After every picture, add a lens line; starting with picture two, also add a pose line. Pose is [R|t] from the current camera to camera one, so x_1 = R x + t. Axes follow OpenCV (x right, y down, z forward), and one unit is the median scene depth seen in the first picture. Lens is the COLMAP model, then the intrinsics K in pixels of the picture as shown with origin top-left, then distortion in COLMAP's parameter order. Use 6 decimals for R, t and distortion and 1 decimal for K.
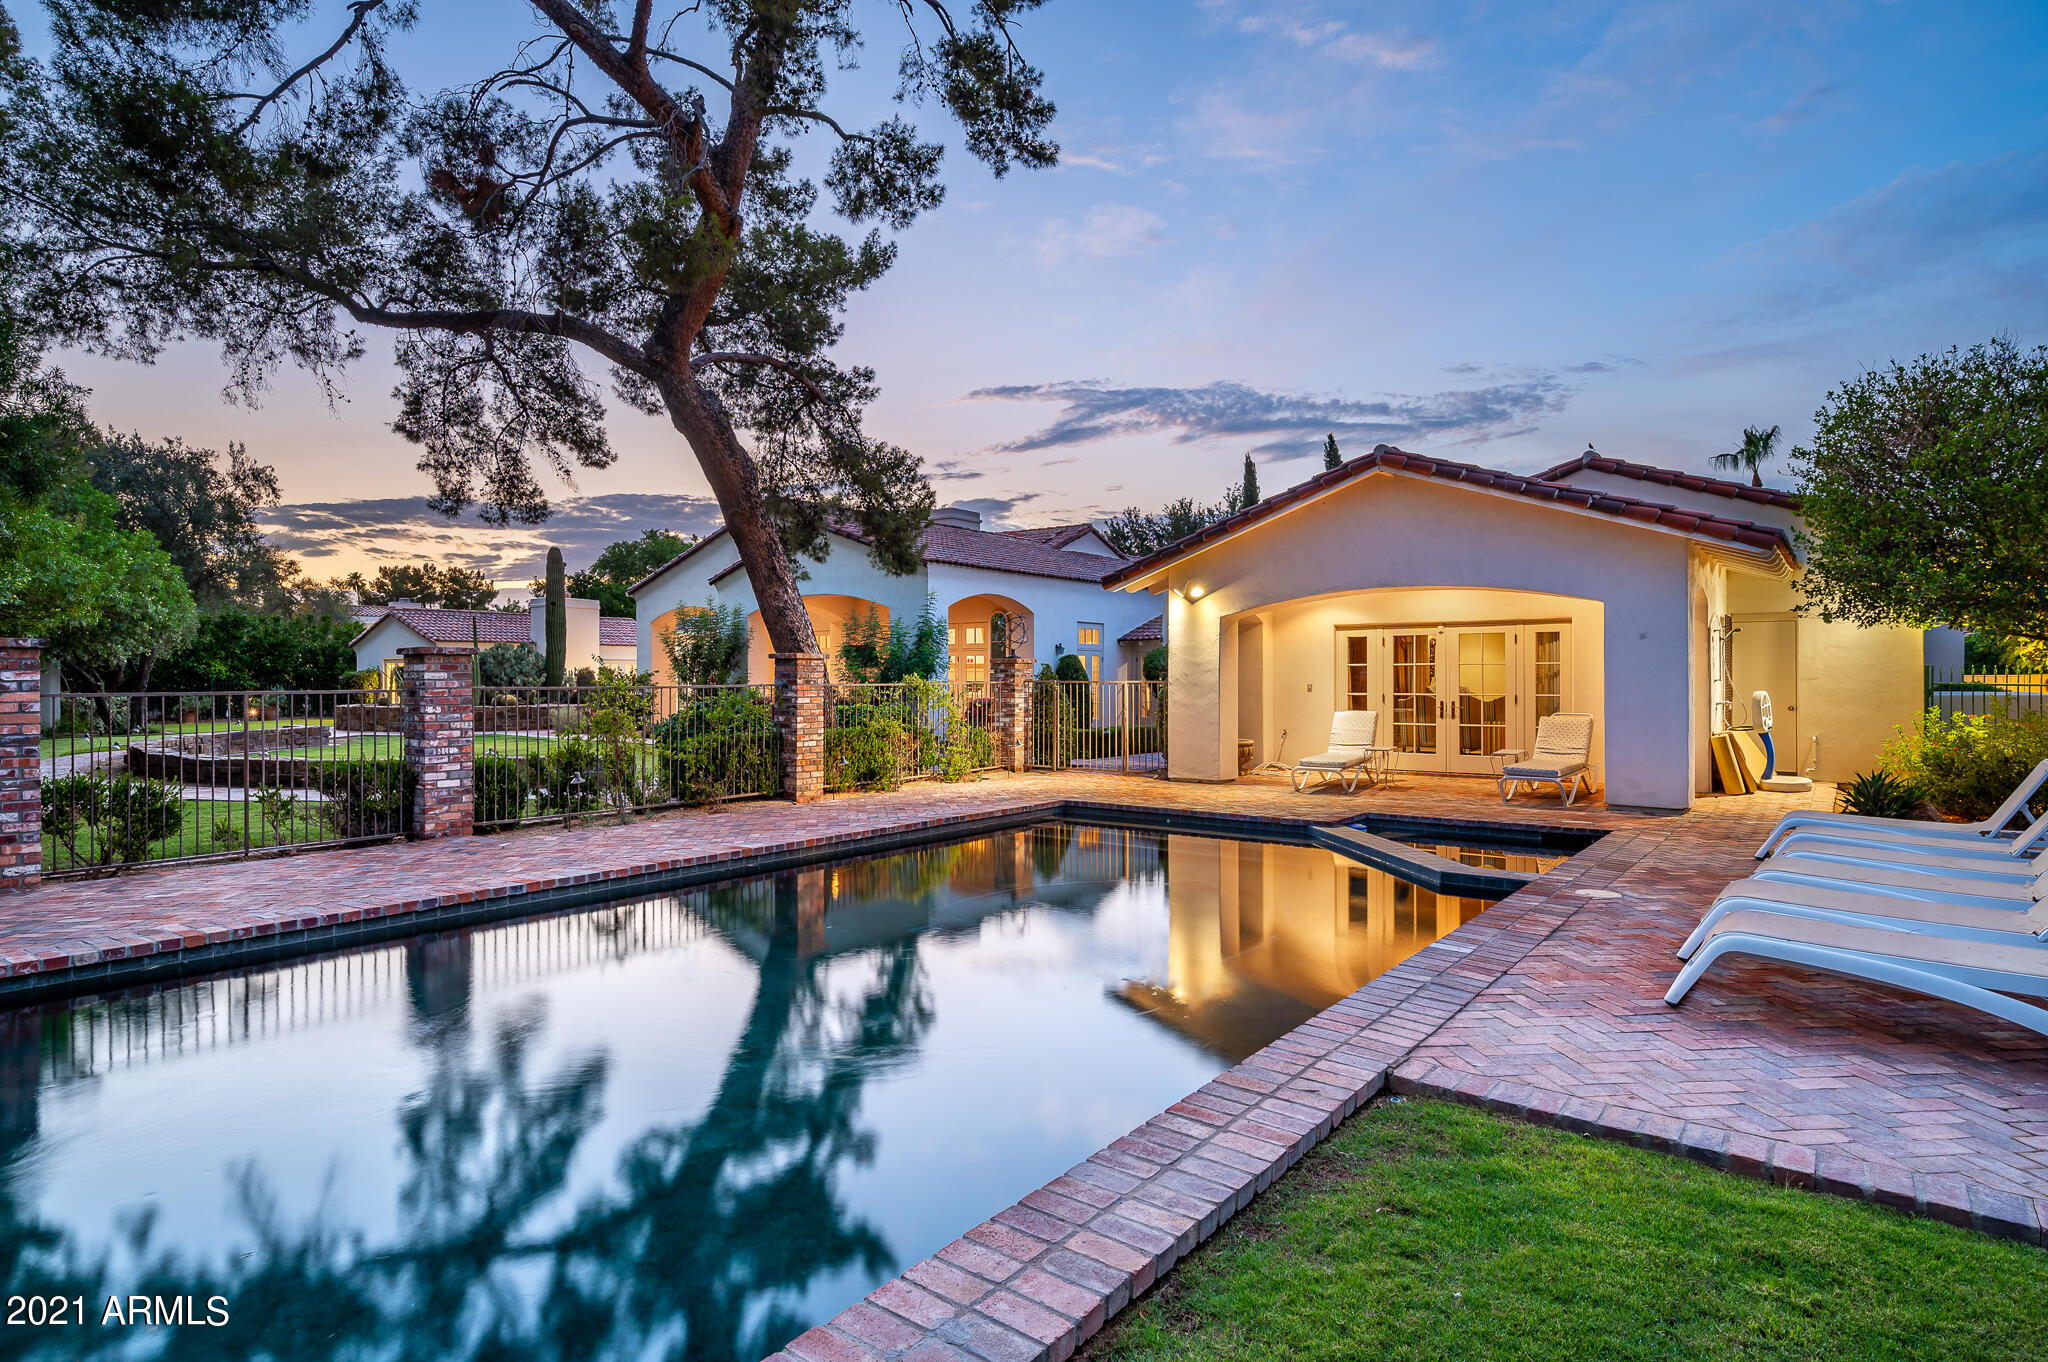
lens RADIAL K [[1096.5, 0, 1003.7], [0, 1096.5, 671.4], [0, 0, 1]] dist [0.007276, 0.002509]
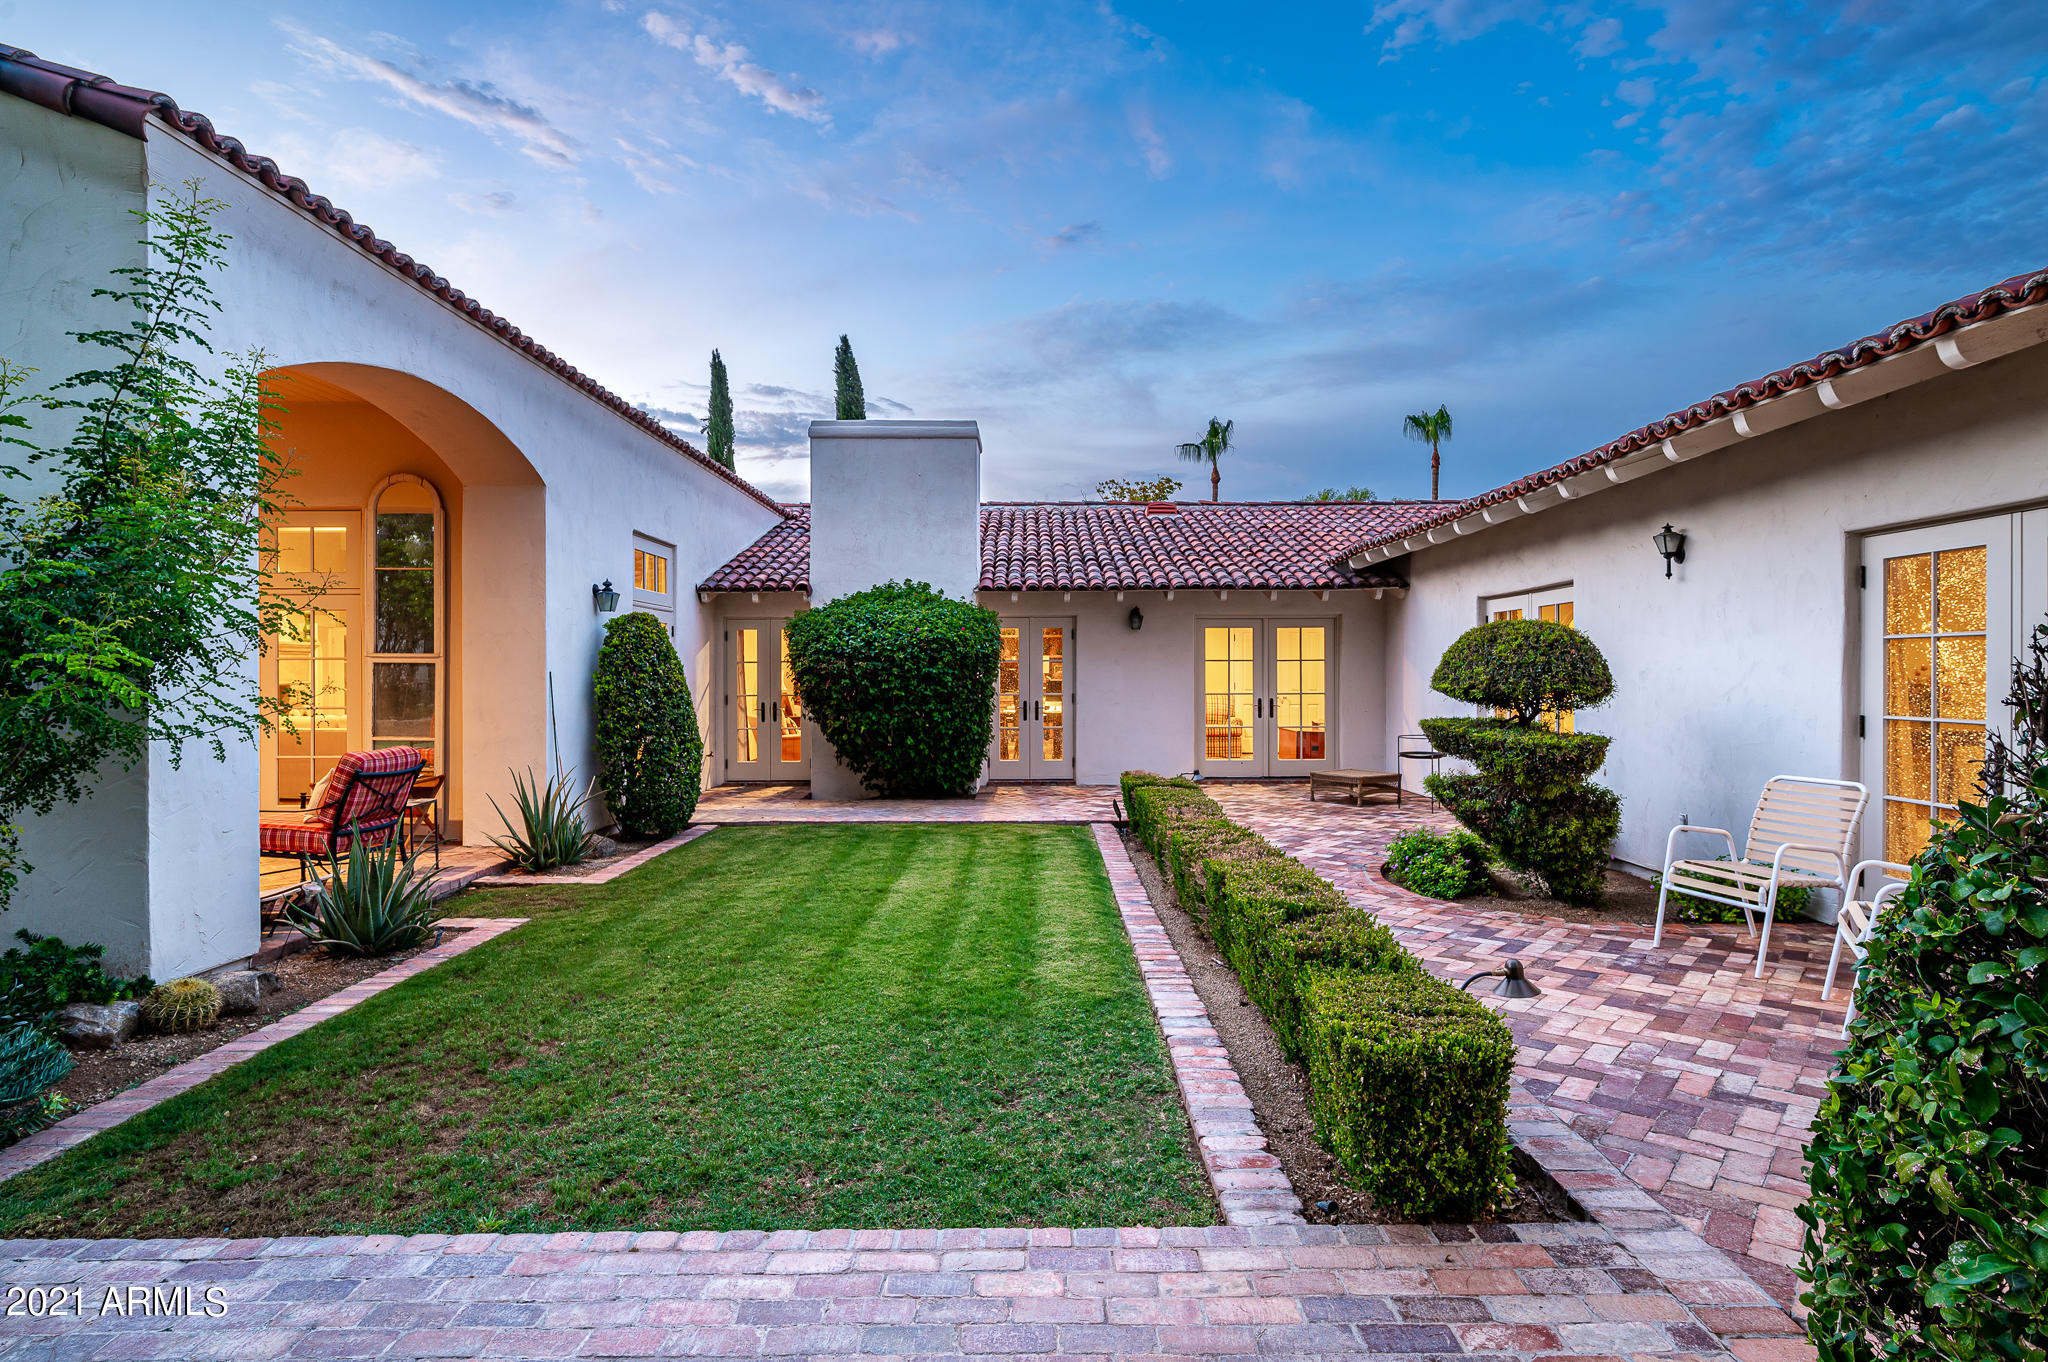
lens RADIAL K [[1066.8, 0, 1030.2], [0, 1066.8, 674.8], [0, 0, 1]] dist [0.005384, 0.001474]
pose [[0.798543, -0.003540, 0.601927, -0.041815], [0.000816, 0.999988, 0.004799, 0.003426], [-0.601937, -0.003341, 0.798537, 0.528019]]
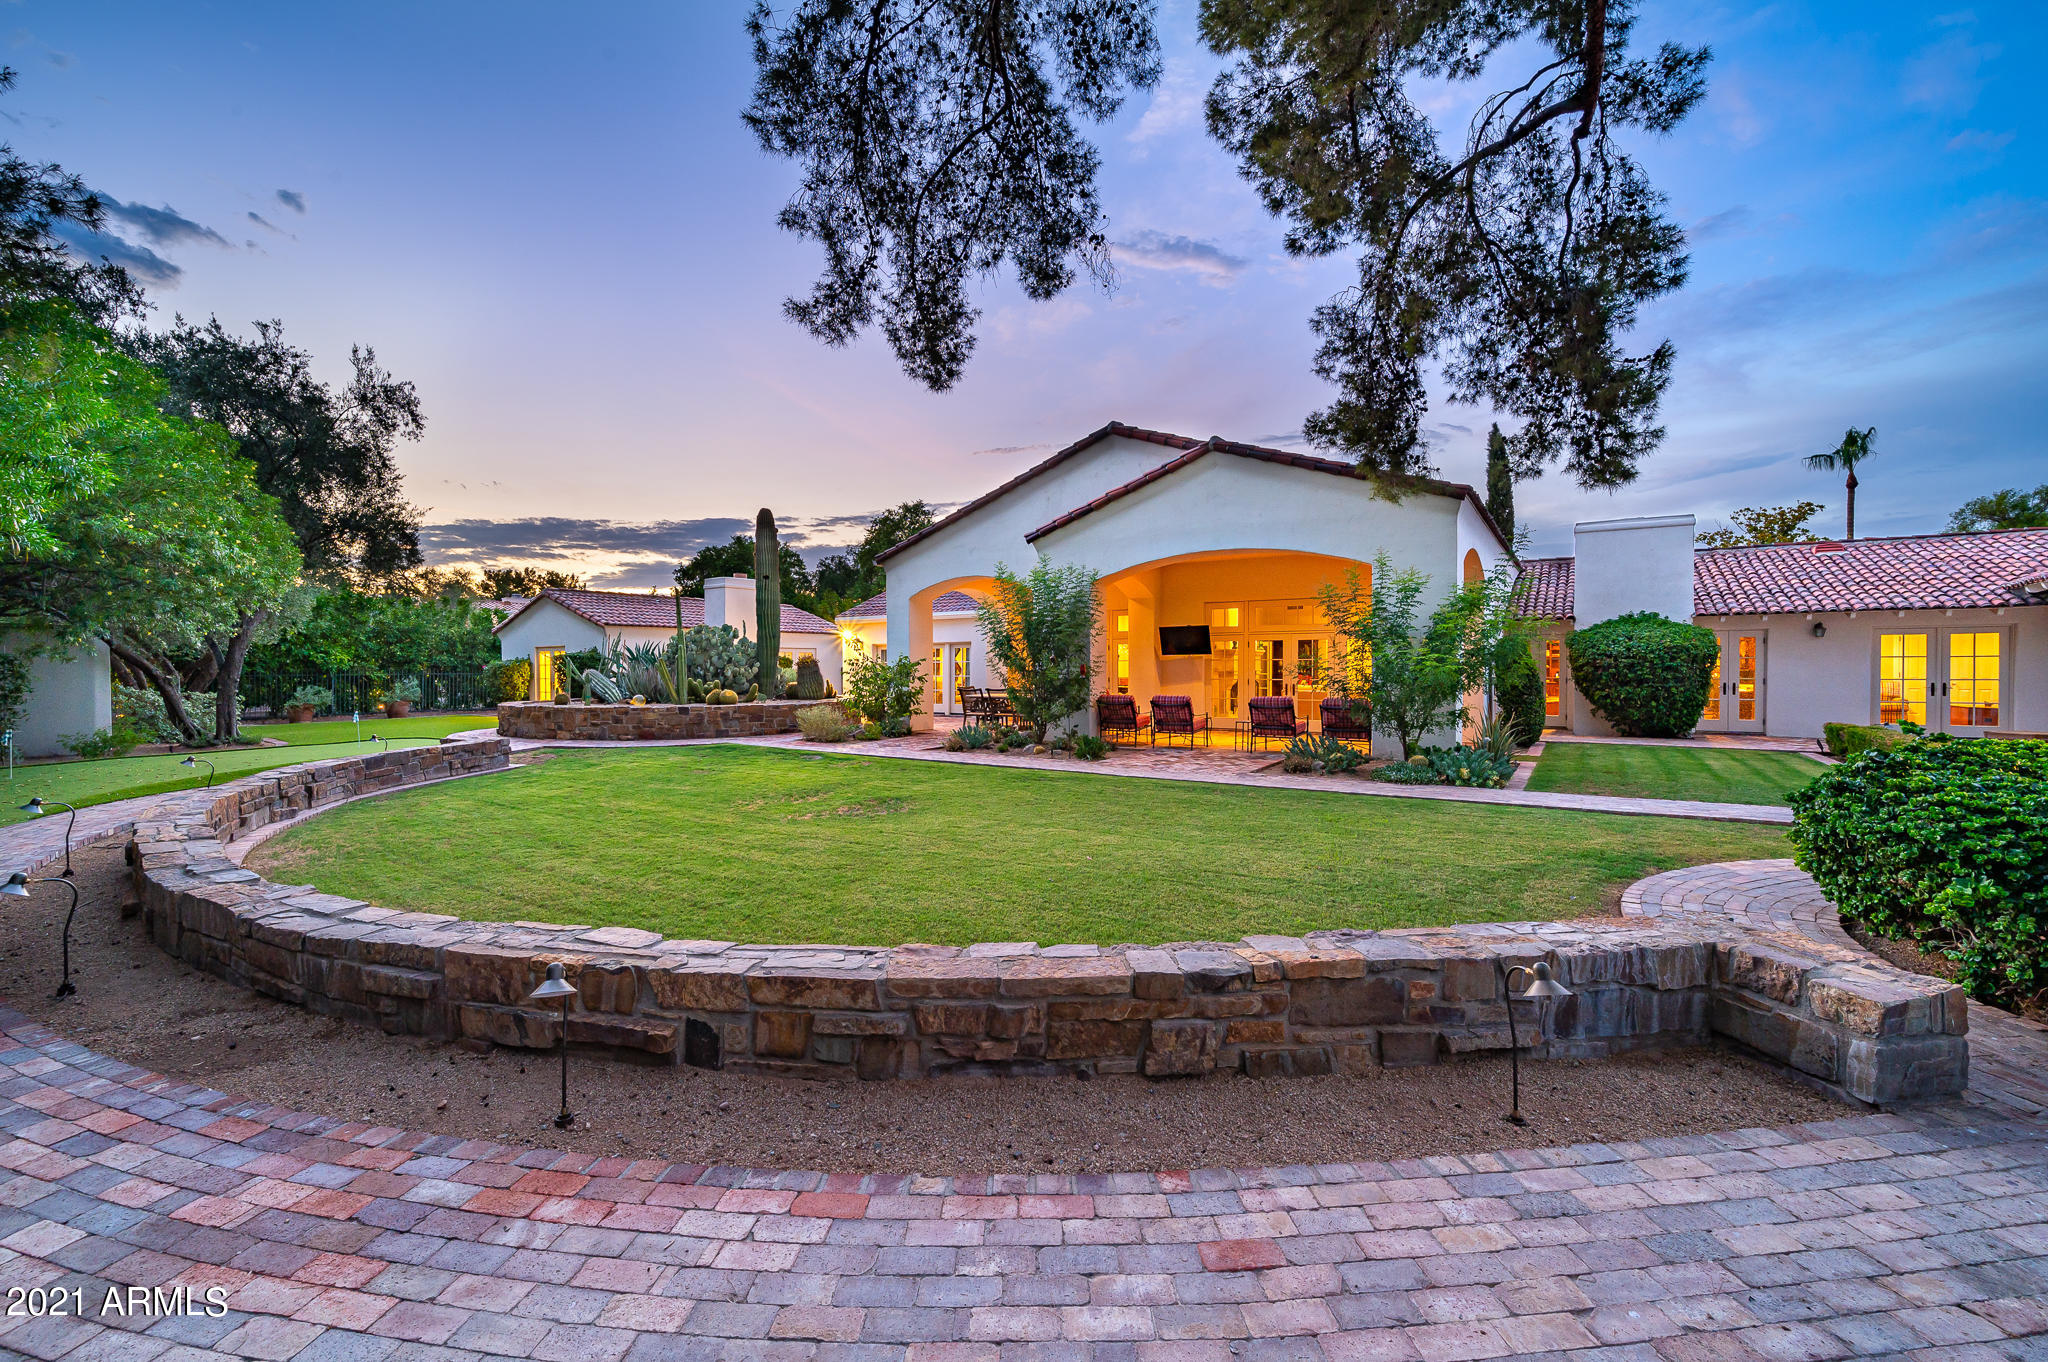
lens RADIAL K [[848.5, 0, 1021.2], [0, 848.5, 678.6], [0, 0, 1]] dist [0.000281, 0.000107]
pose [[0.998212, -0.003194, 0.059685, -0.260056], [0.002100, 0.999829, 0.018374, 0.002352], [-0.059734, -0.018215, 0.998048, 0.360456]]
